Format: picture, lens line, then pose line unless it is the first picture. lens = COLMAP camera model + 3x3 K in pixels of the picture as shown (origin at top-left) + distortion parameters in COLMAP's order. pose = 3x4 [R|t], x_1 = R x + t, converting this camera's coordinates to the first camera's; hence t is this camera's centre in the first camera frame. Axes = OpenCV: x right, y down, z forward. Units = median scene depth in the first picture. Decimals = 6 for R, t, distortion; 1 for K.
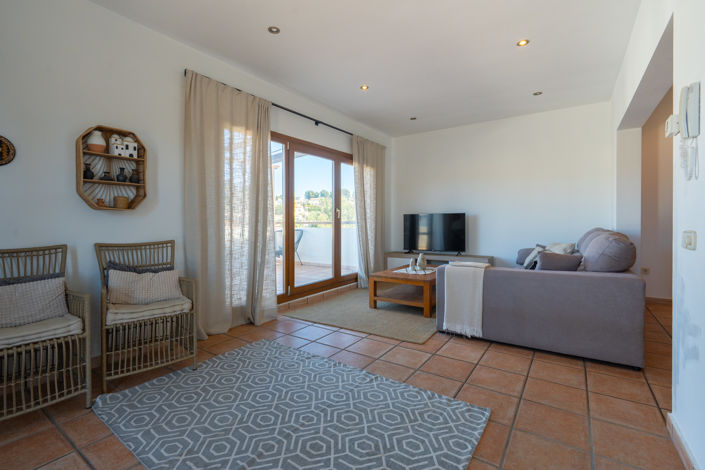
lens RADIAL K [[320.4, 0, 351.4], [0, 320.4, 227.9], [0, 0, 1]] dist [-0.001832, -0.000099]
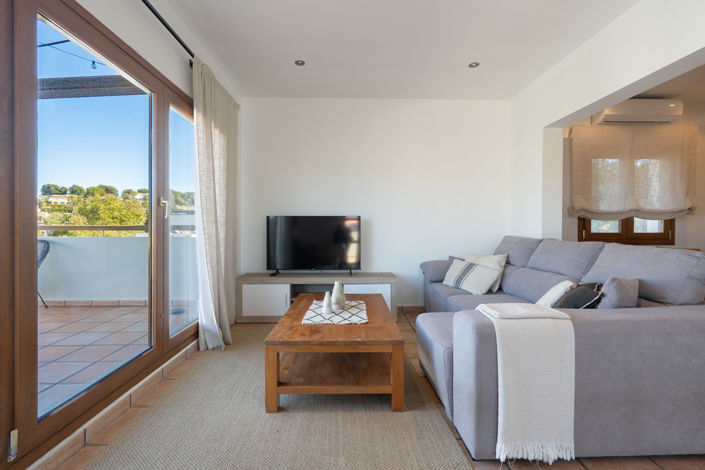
lens RADIAL K [[317.4, 0, 353.0], [0, 317.4, 232.5], [0, 0, 1]] dist [-0.002007, -0.000172]
pose [[0.805584, 0.005013, 0.592460, -0.123946], [-0.000203, 0.999966, -0.008185, -0.005005], [-0.592481, 0.006473, 0.805558, 0.604564]]
